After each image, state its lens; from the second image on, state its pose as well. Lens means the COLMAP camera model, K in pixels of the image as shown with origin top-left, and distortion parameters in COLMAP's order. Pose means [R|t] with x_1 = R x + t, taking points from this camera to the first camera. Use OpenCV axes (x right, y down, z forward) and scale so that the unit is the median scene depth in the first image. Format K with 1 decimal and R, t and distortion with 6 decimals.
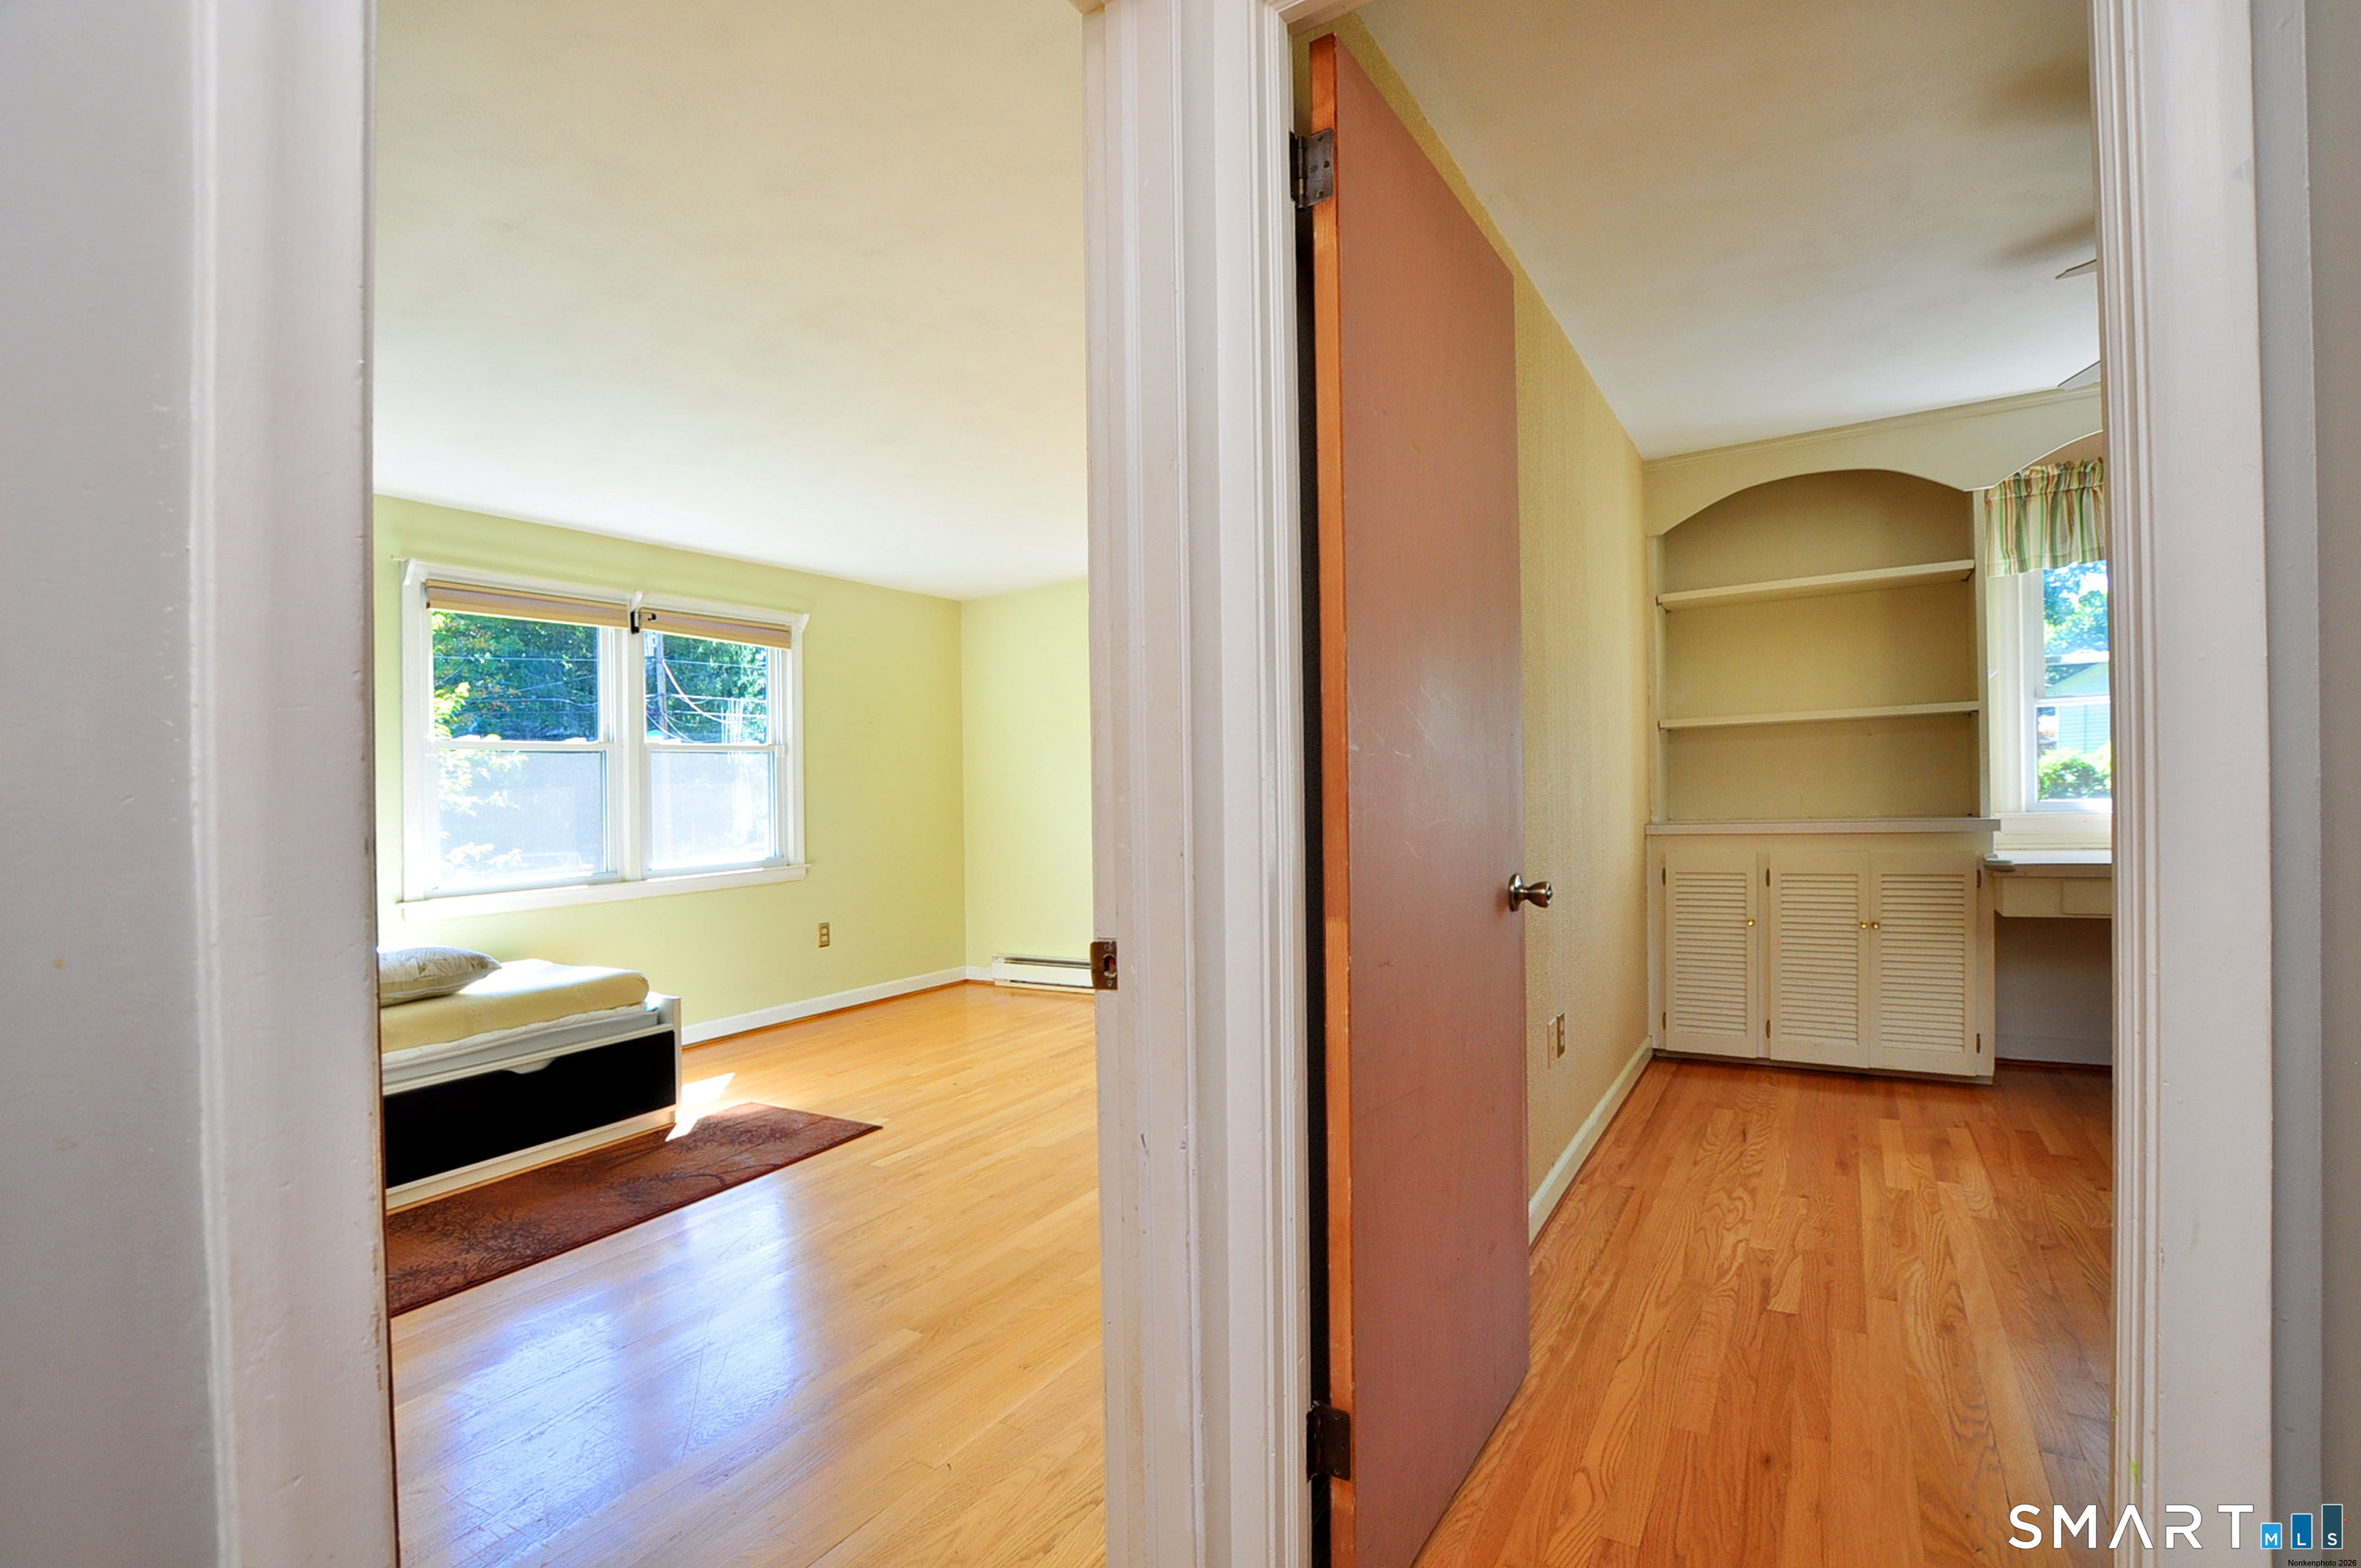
lens RADIAL K [[1043.3, 0, 1181.5], [0, 1043.3, 807.9], [0, 0, 1]] dist [-0.019549, -0.000142]
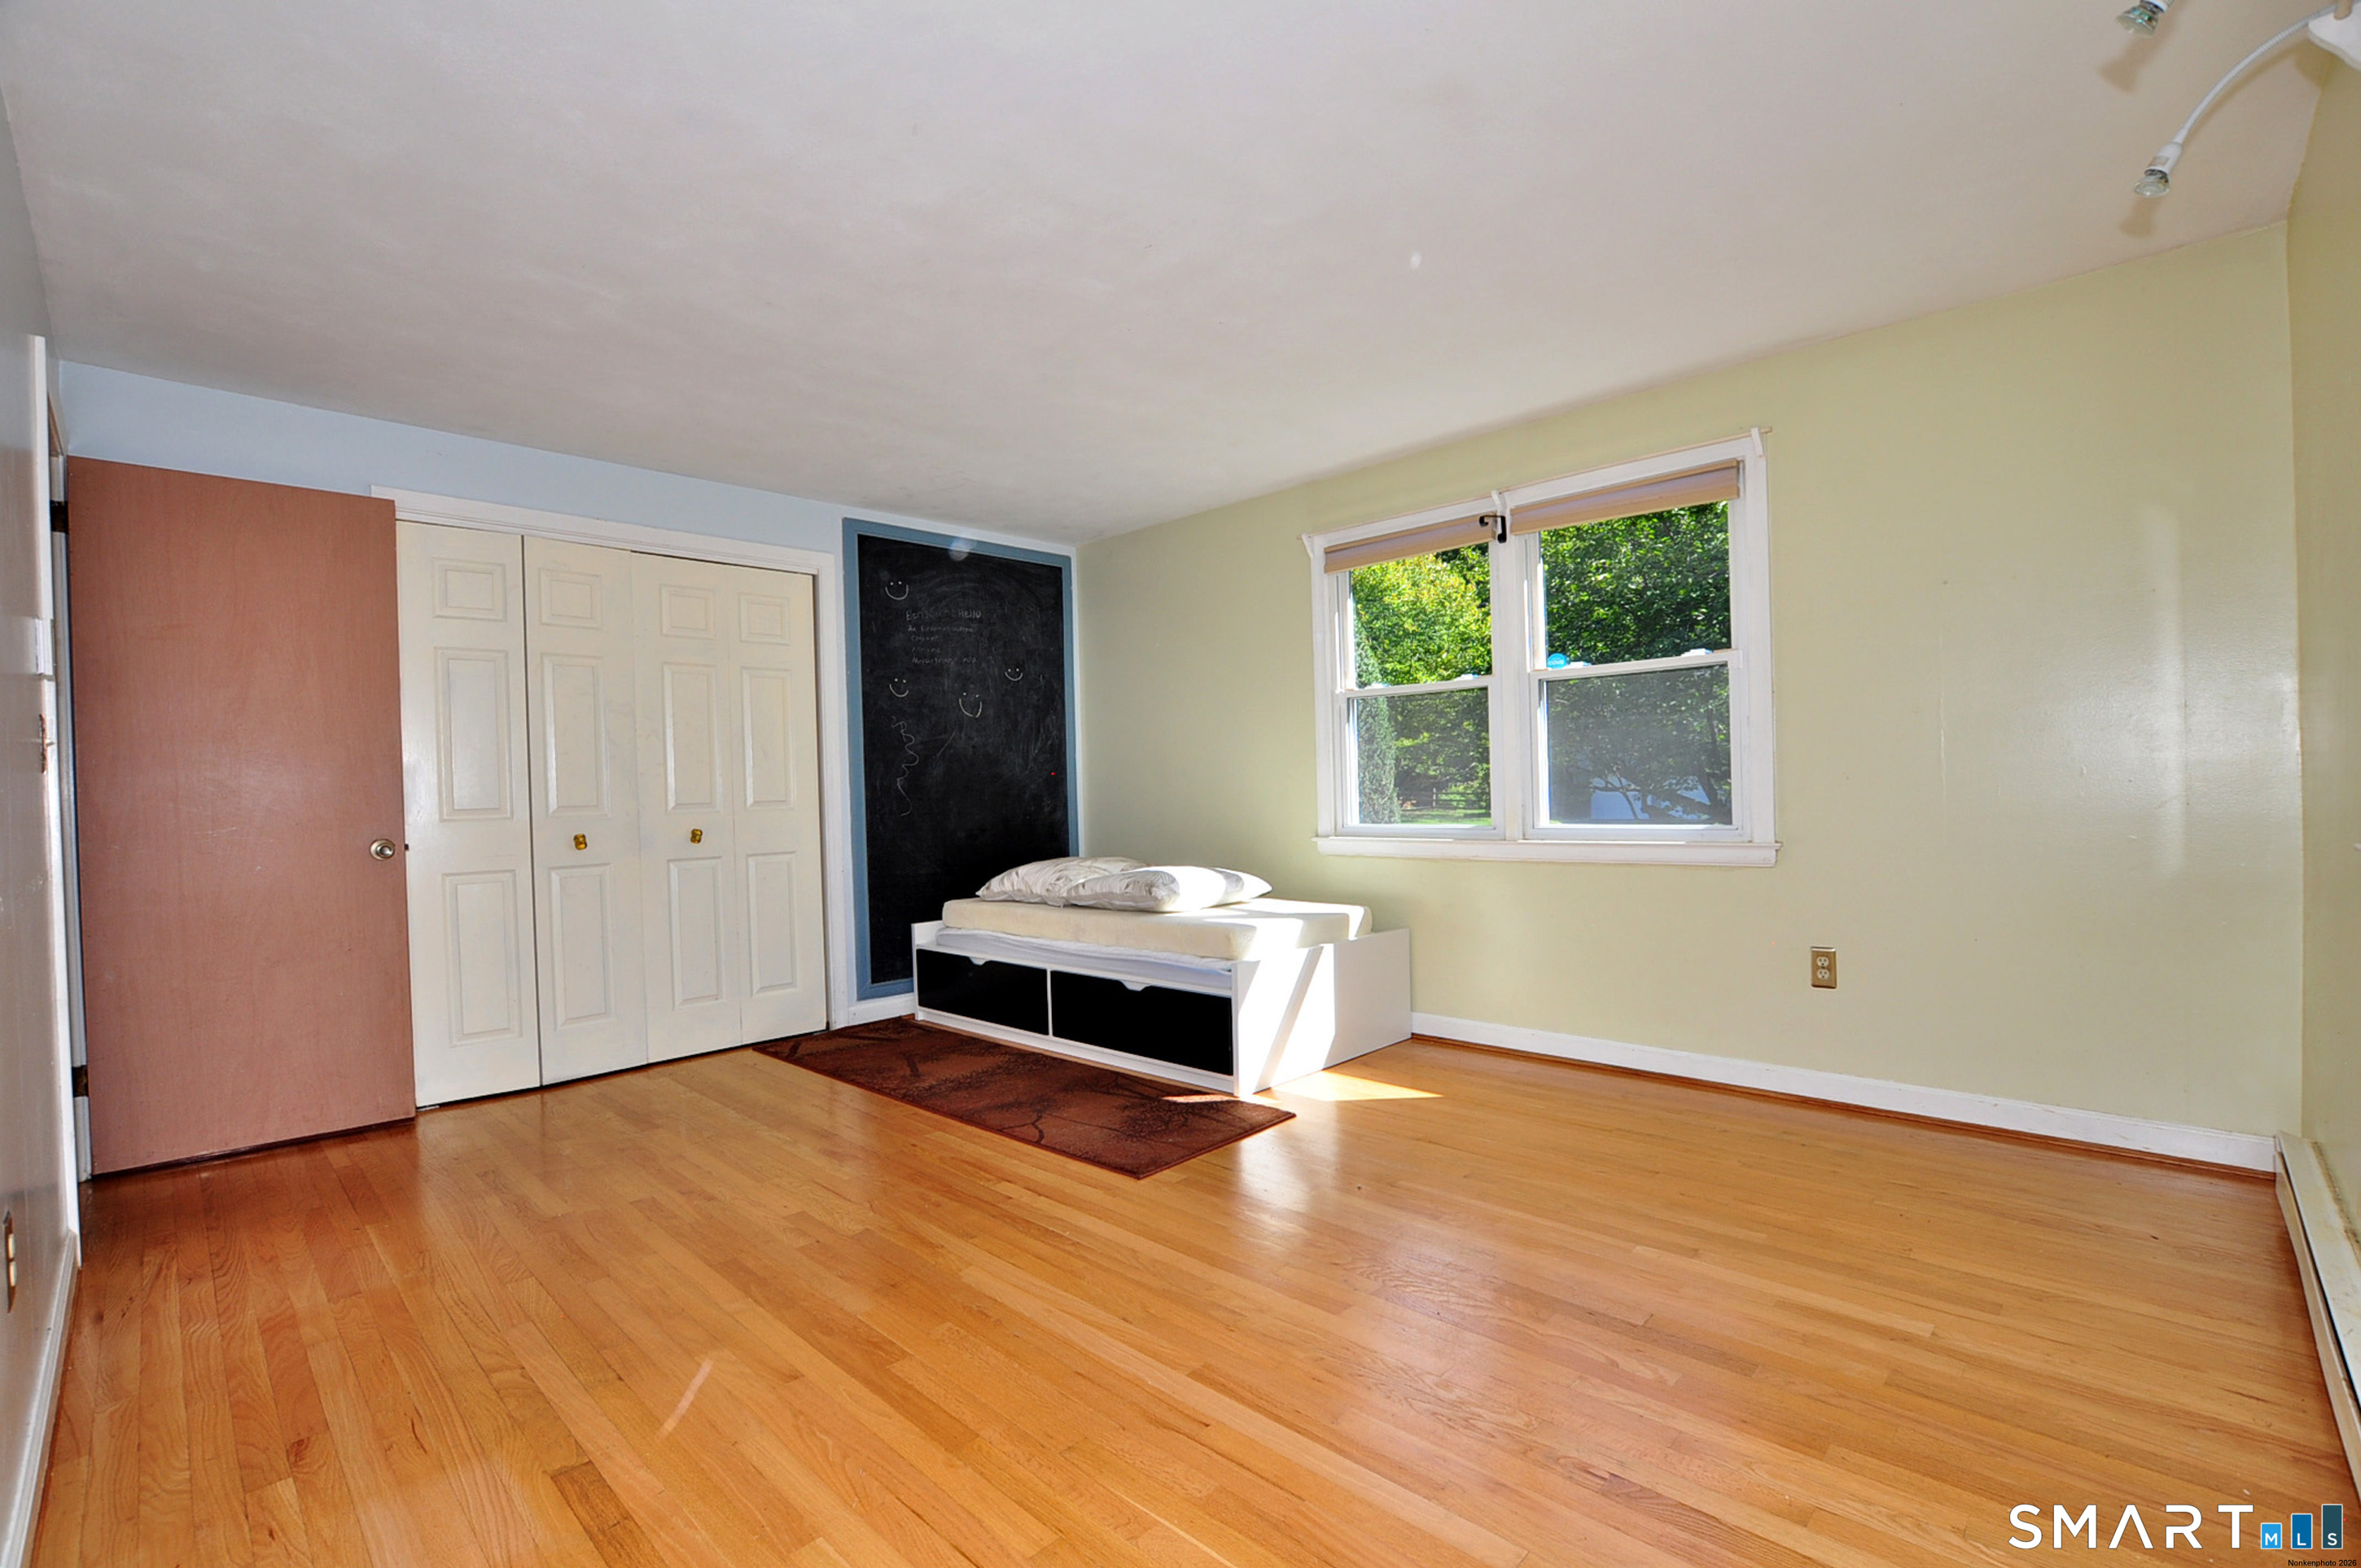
lens RADIAL K [[1039.6, 0, 1192.0], [0, 1039.6, 789.6], [0, 0, 1]] dist [-0.027240, 0.000712]
pose [[-0.205559, 0.047321, -0.977500, 0.375267], [0.023628, 0.998779, 0.043383, -0.016135], [0.978359, -0.014178, -0.206426, 0.996012]]
